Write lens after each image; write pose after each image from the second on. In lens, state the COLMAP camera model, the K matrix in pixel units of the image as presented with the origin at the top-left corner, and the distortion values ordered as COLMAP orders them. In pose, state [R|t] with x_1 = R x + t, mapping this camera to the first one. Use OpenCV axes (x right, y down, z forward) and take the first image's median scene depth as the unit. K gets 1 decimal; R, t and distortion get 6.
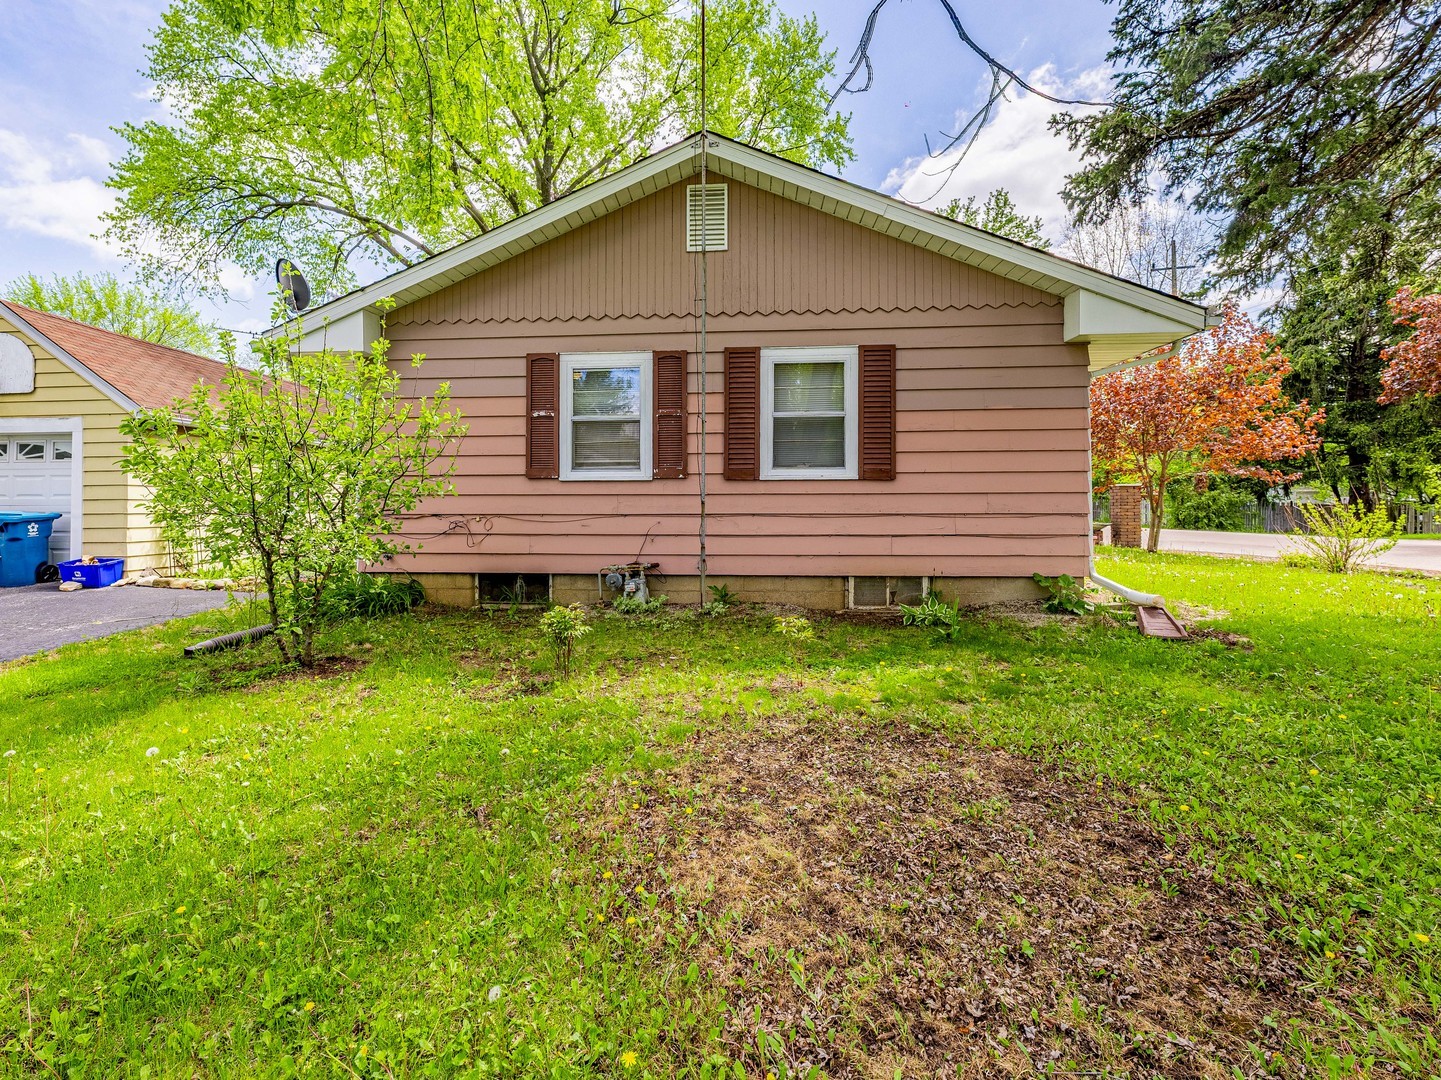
lens RADIAL K [[682.2, 0, 720.5], [0, 682.2, 540.5], [0, 0, 1]] dist [0.005855, -0.001906]
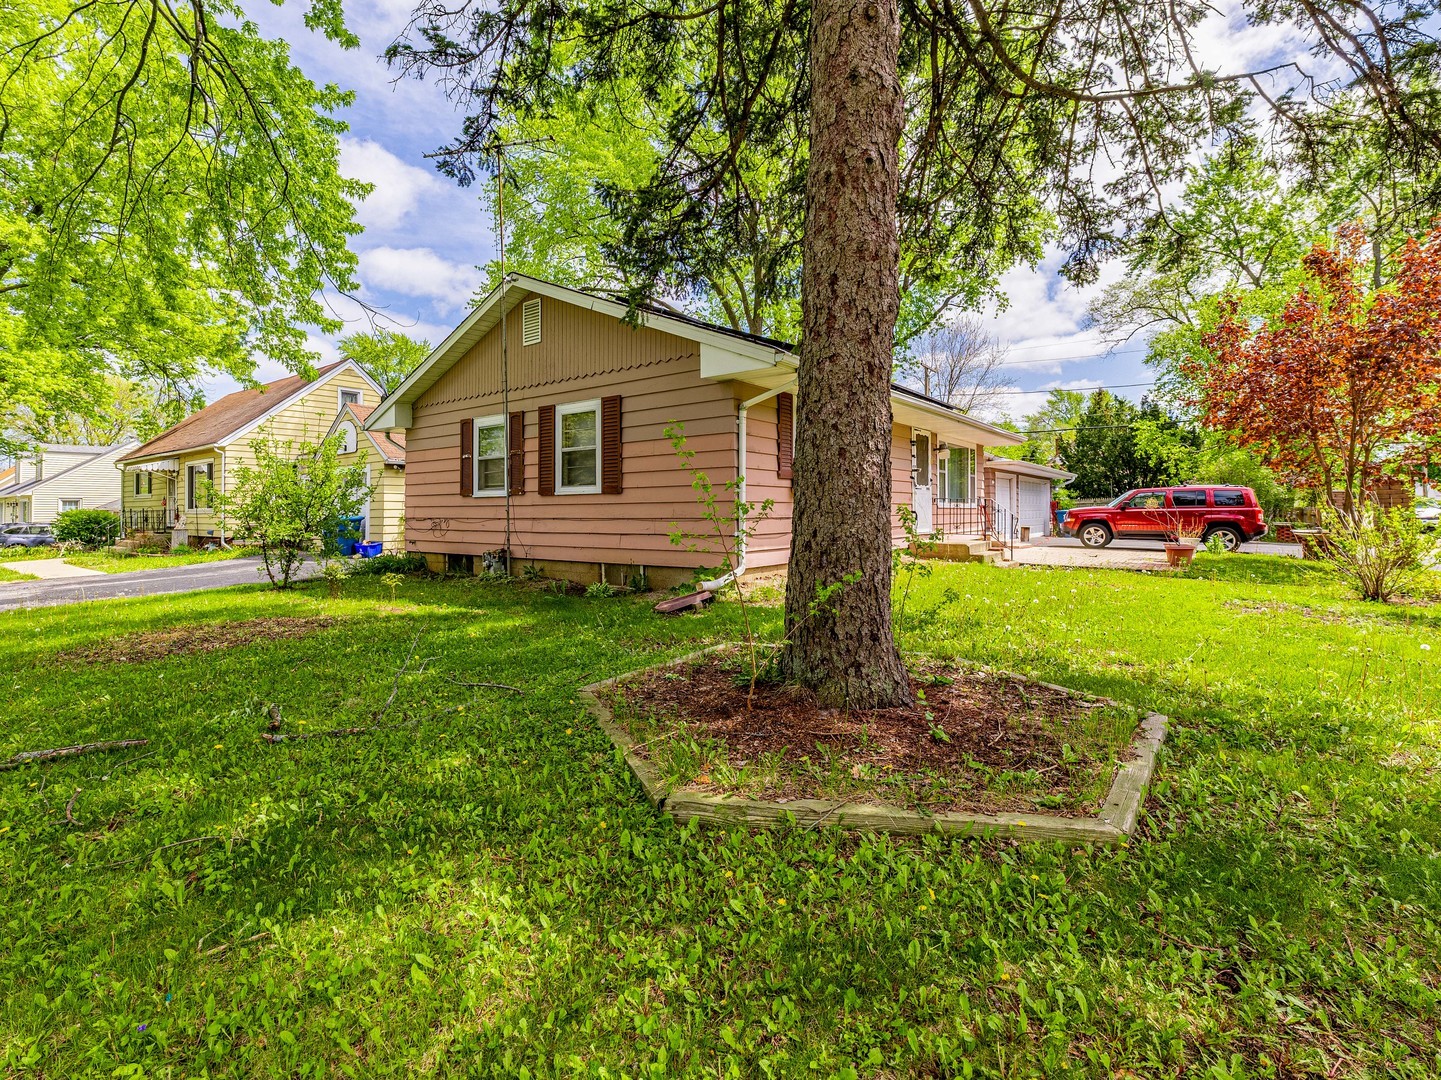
lens RADIAL K [[682.2, 0, 719.2], [0, 682.2, 531.0], [0, 0, 1]] dist [0.005855, -0.001906]
pose [[0.841504, 0.012061, -0.540116, 1.141828], [-0.023441, 0.999624, -0.014199, 0.000979], [0.539742, 0.024609, 0.841471, -0.038225]]
